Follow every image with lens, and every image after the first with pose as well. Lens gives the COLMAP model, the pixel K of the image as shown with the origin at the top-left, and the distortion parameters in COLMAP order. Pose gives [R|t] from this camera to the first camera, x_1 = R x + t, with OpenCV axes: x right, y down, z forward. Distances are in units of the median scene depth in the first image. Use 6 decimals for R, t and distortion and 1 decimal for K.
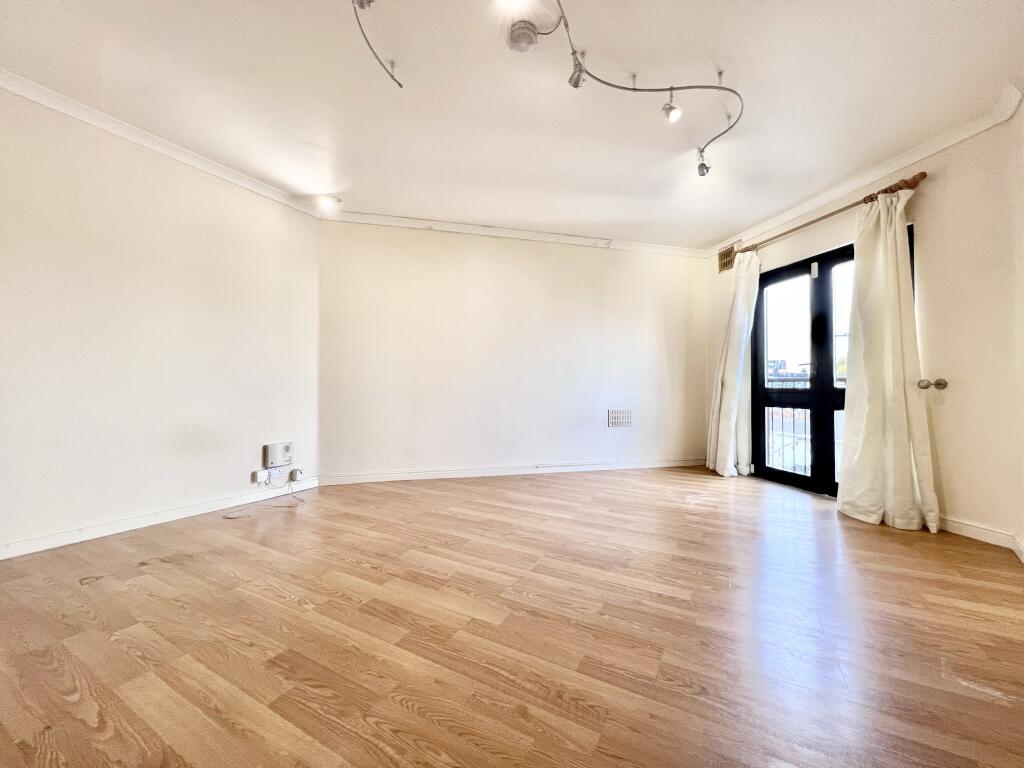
lens RADIAL K [[404.6, 0, 513.2], [0, 404.6, 384.9], [0, 0, 1]] dist [0.000295, 0.000212]
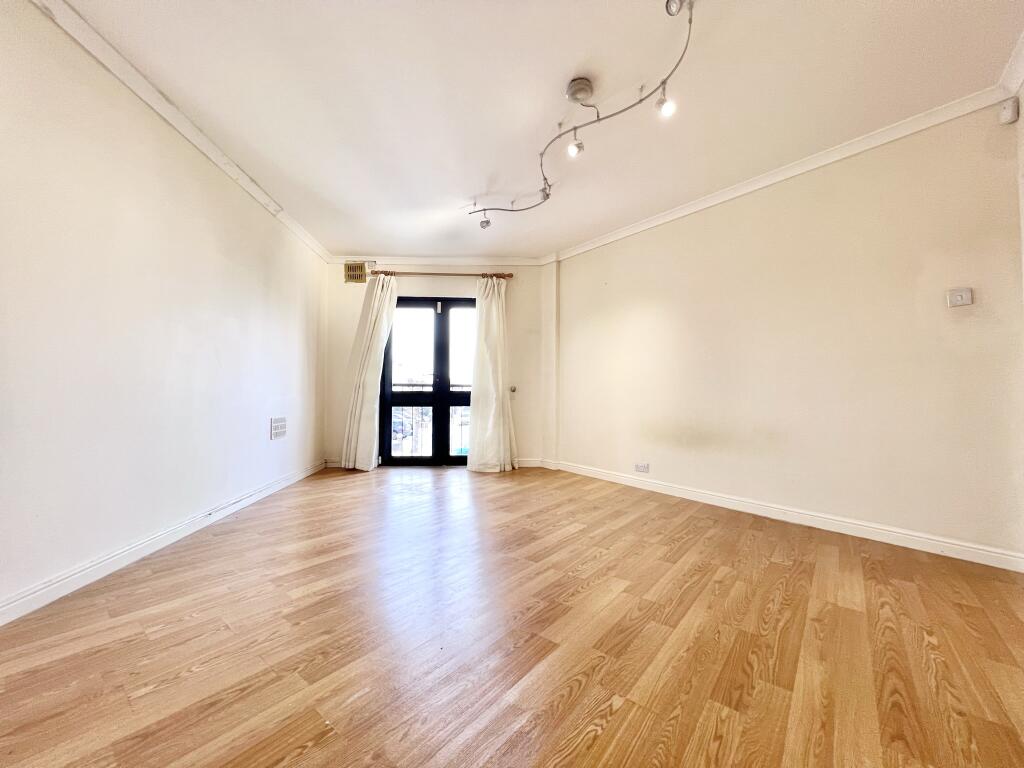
lens RADIAL K [[404.6, 0, 513.2], [0, 404.6, 381.4], [0, 0, 1]] dist [0.000295, 0.000212]
pose [[0.179805, 0.026307, 0.983350, -0.769087], [-0.008948, 0.999645, -0.025107, 0.007908], [-0.983662, -0.004284, 0.179976, 0.653632]]
